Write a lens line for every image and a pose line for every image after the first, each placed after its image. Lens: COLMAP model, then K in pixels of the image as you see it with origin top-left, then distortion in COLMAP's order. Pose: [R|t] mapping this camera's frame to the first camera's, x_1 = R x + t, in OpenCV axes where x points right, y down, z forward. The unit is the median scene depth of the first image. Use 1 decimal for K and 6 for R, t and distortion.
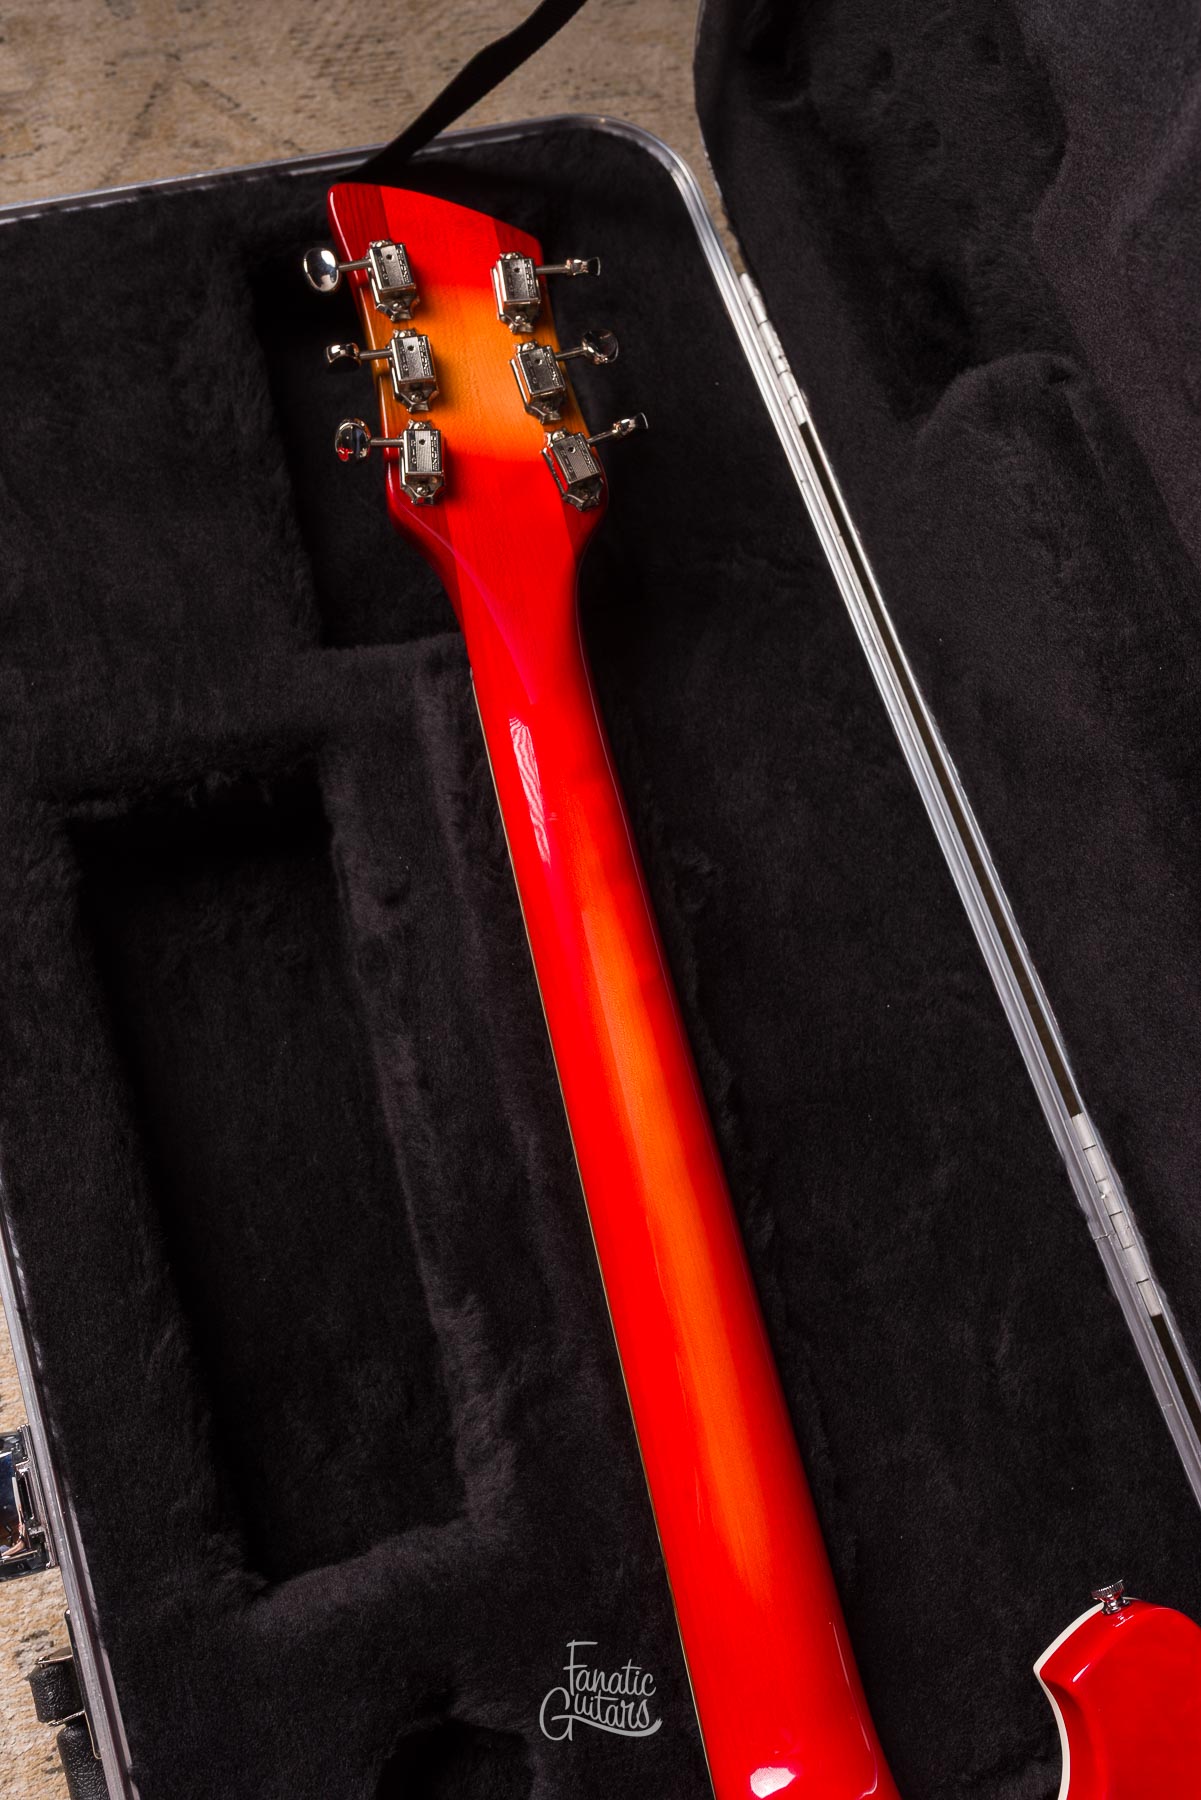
lens RADIAL K [[1755.5, 0, 600.5], [0, 1755.5, 900.0], [0, 0, 1]] dist [-0.001233, -0.005971]
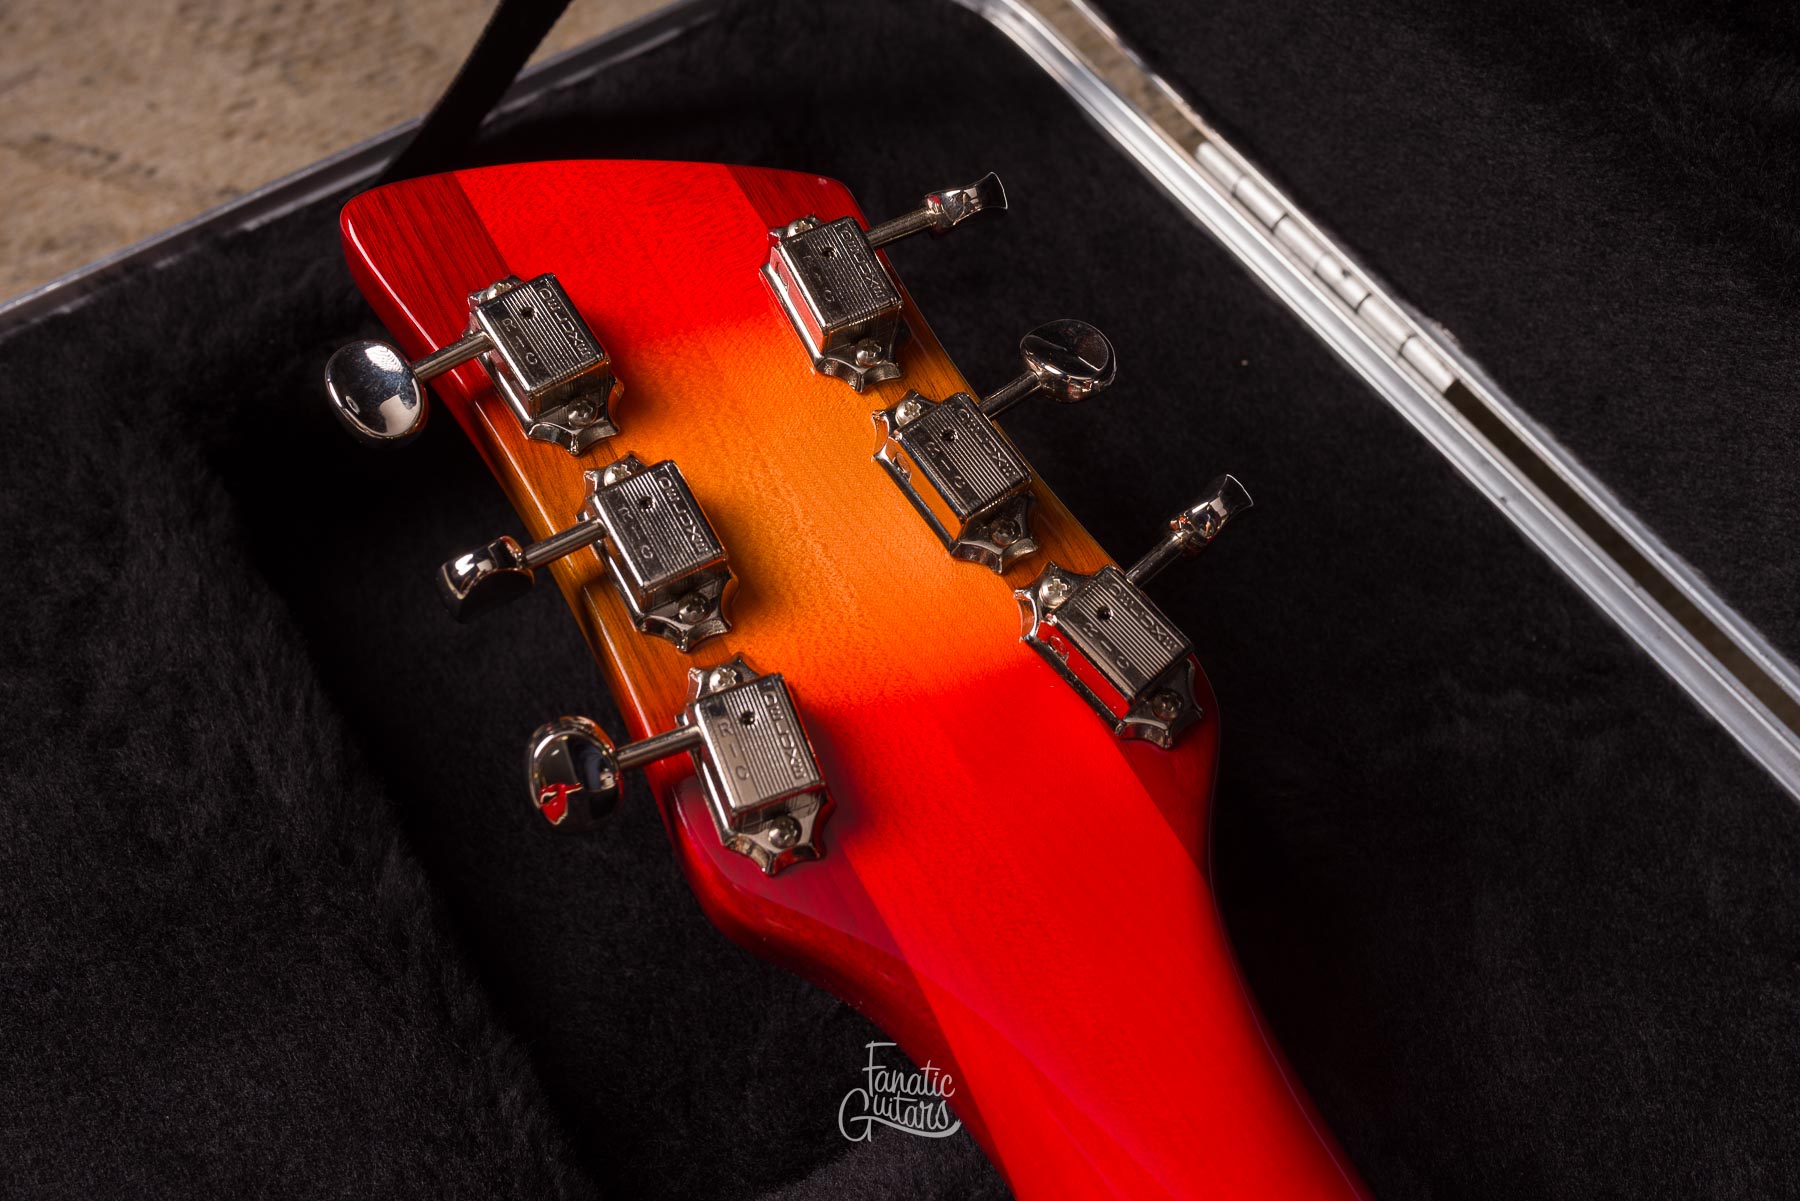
lens RADIAL K [[2163.5, 0, 936.6], [0, 2163.5, 470.2], [0, 0, 1]] dist [0.003267, -0.011062]
pose [[0.946745, -0.303570, 0.107330, -0.087536], [0.320680, 0.918956, -0.229532, -0.170429], [-0.028952, 0.251726, 0.967365, 0.474826]]
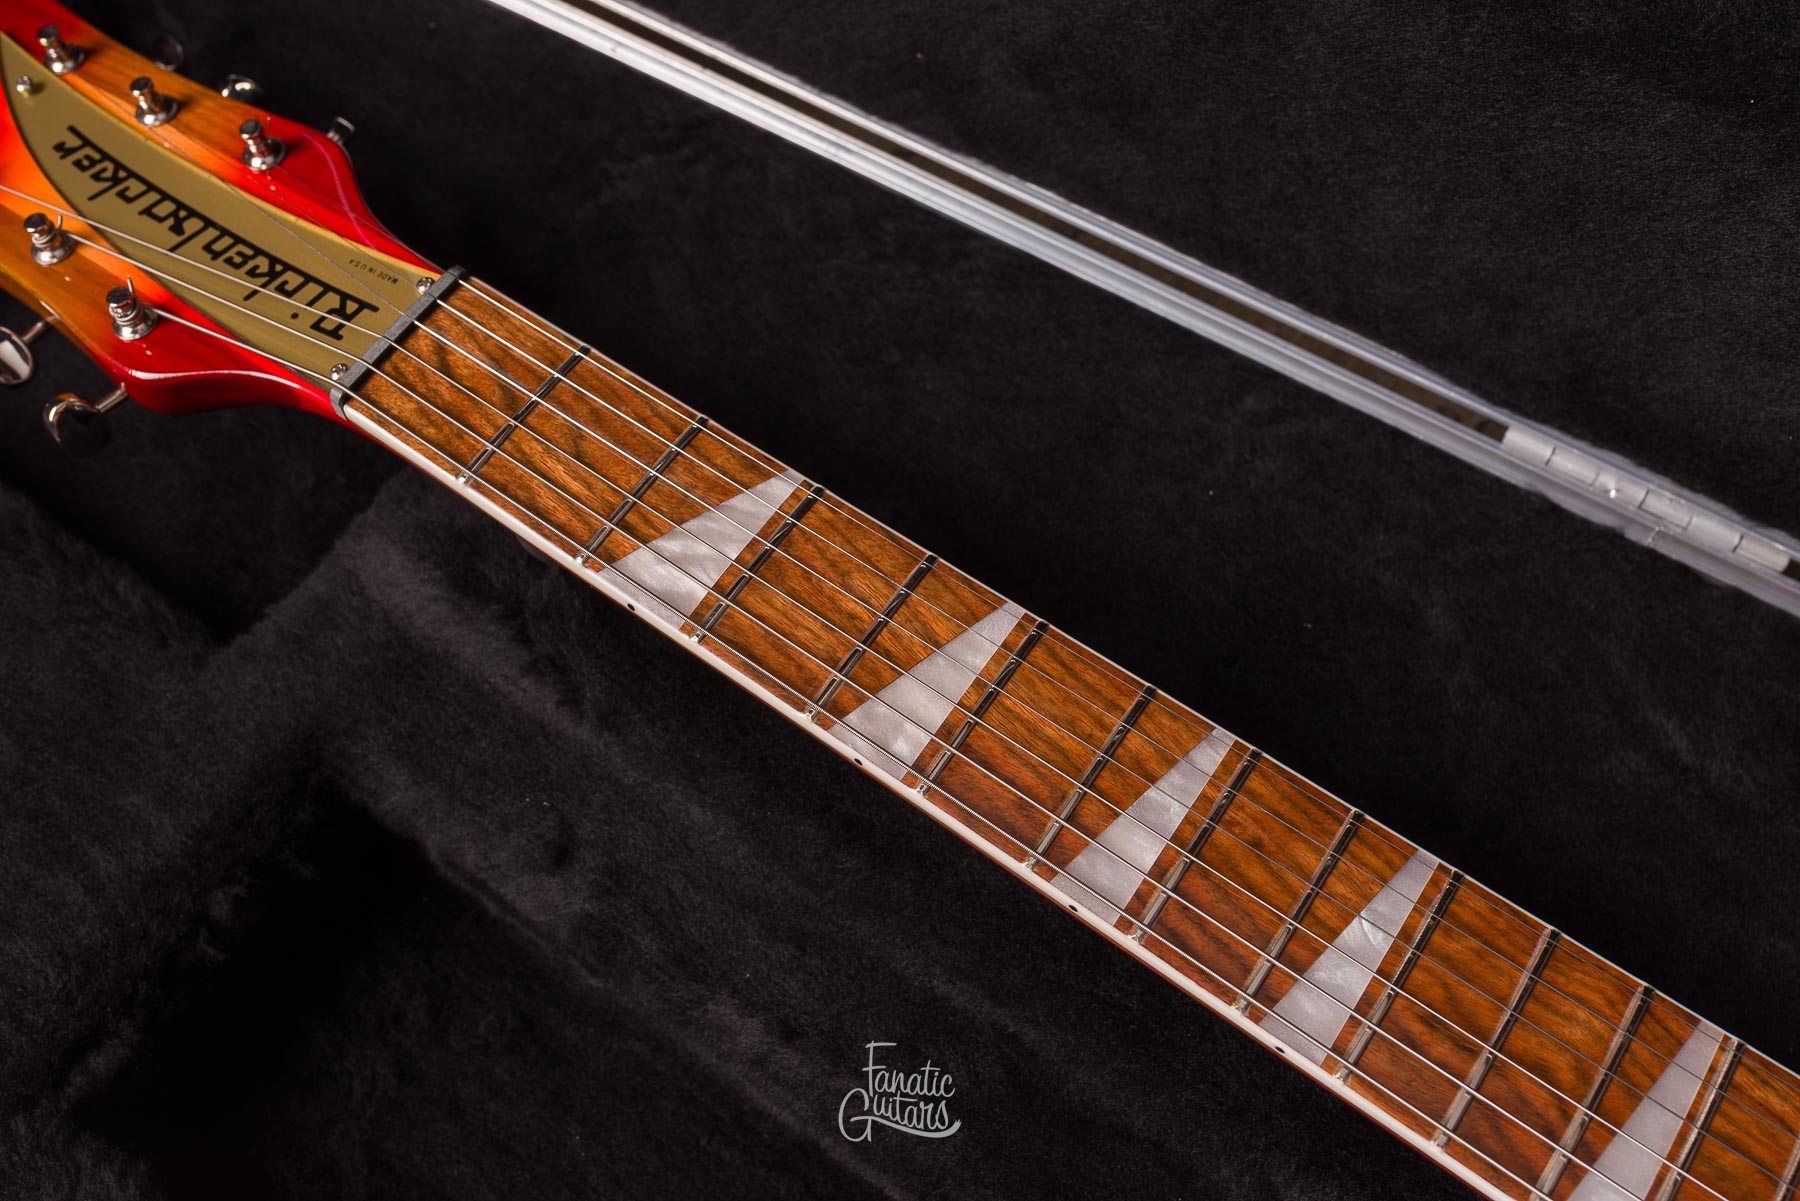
lens RADIAL K [[1800.0, 0, 899.7], [0, 1800.0, 596.5], [0, 0, 1]] dist [0.001515, -0.005146]
pose [[0.742372, -0.651102, 0.157960, -0.063333], [0.660824, 0.750438, -0.012445, 0.017521], [-0.110436, 0.113623, 0.987367, 0.295517]]
